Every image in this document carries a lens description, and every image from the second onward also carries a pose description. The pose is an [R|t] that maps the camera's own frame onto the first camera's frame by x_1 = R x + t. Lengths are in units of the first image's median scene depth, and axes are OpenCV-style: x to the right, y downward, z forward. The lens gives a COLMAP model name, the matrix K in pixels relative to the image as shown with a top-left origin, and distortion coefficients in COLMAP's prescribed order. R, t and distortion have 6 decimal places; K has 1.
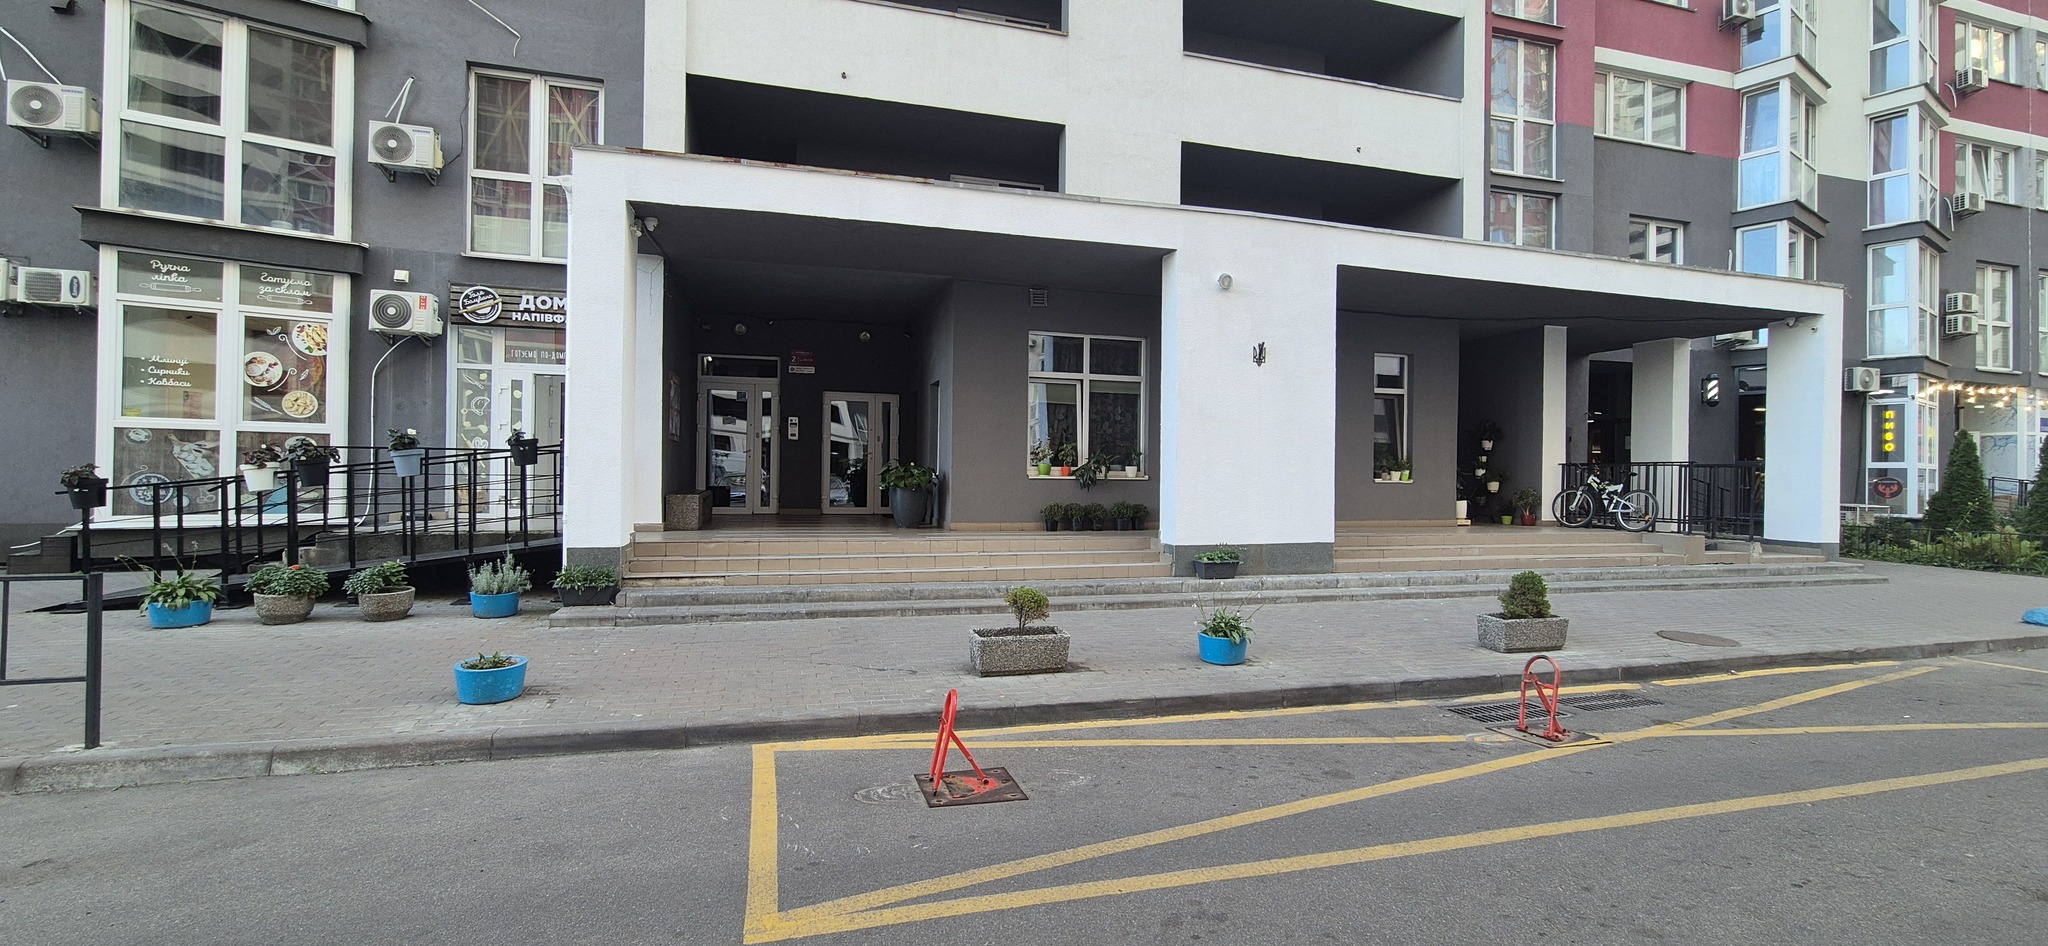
lens RADIAL K [[839.2, 0, 1020.6], [0, 839.2, 473.7], [0, 0, 1]] dist [-0.000193, 0.000829]
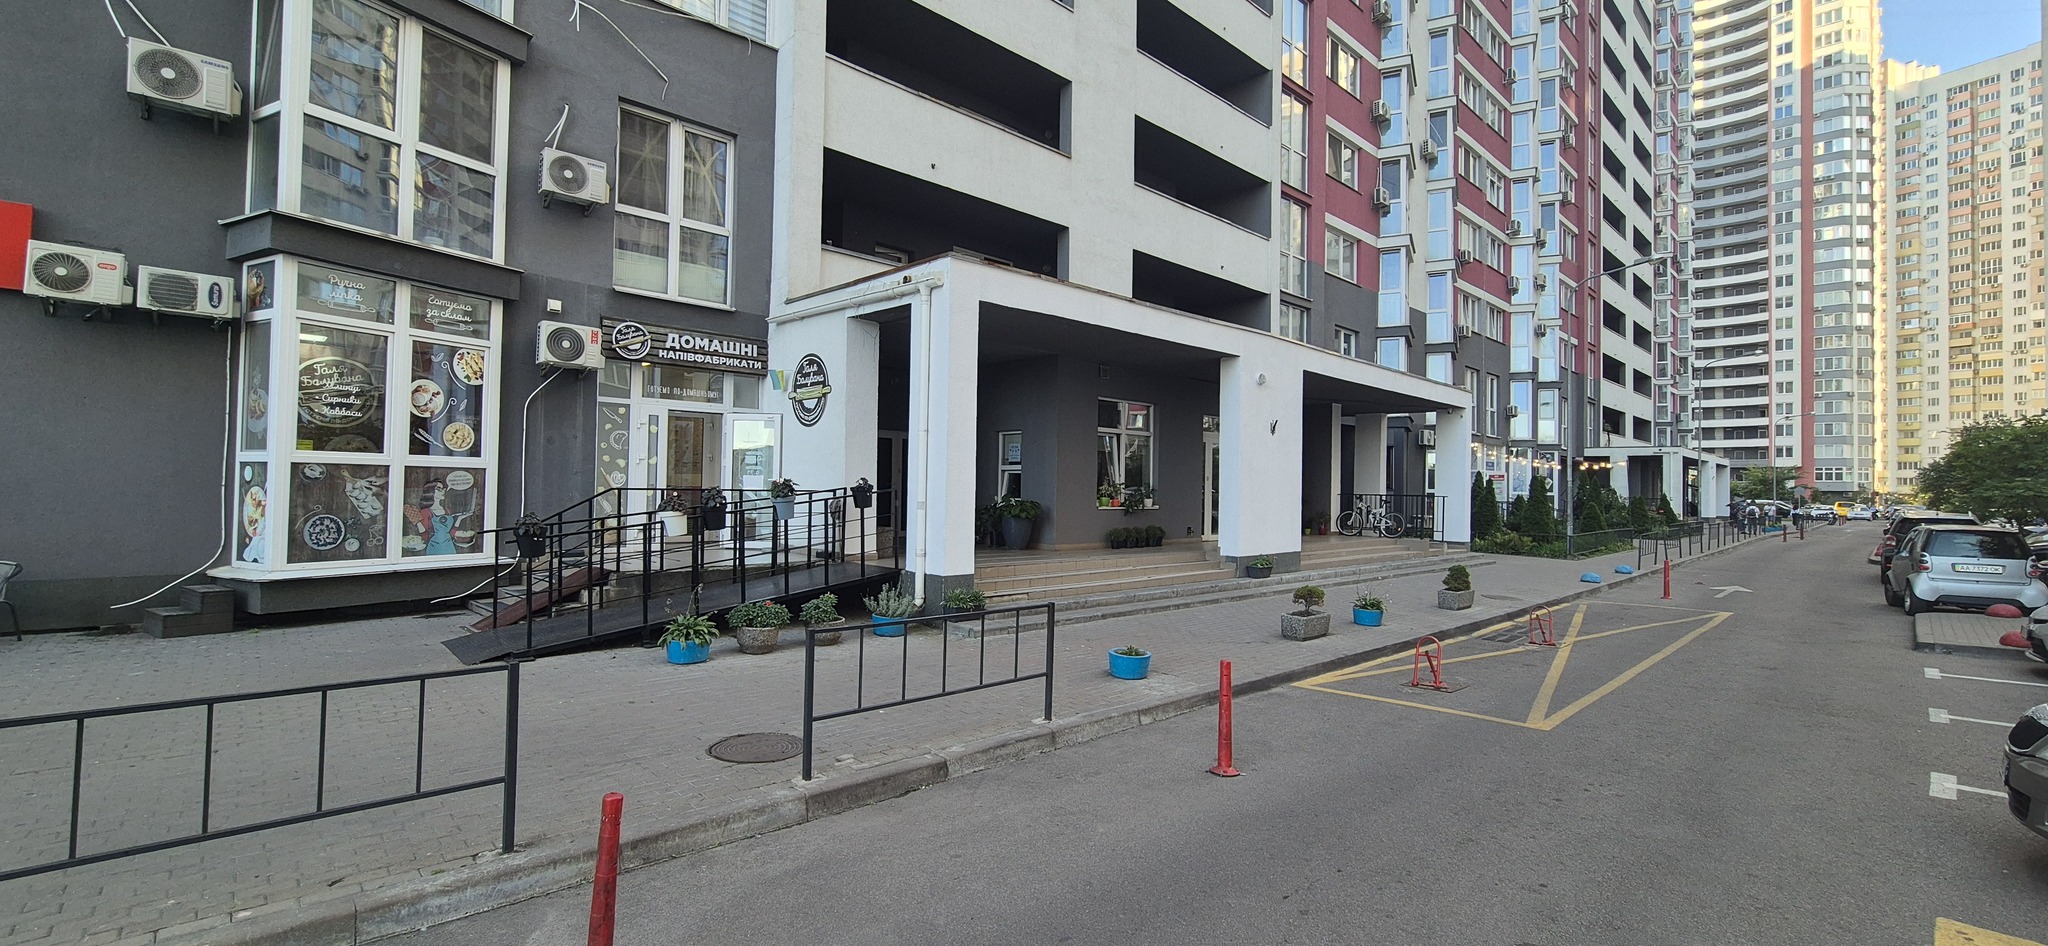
lens RADIAL K [[839.2, 0, 1035.3], [0, 839.2, 473.5], [0, 0, 1]] dist [-0.000193, 0.000829]
pose [[0.885049, 0.012342, 0.465335, -0.711223], [-0.008979, 0.999915, -0.009443, -0.038091], [-0.465412, 0.004179, 0.885084, -0.120753]]
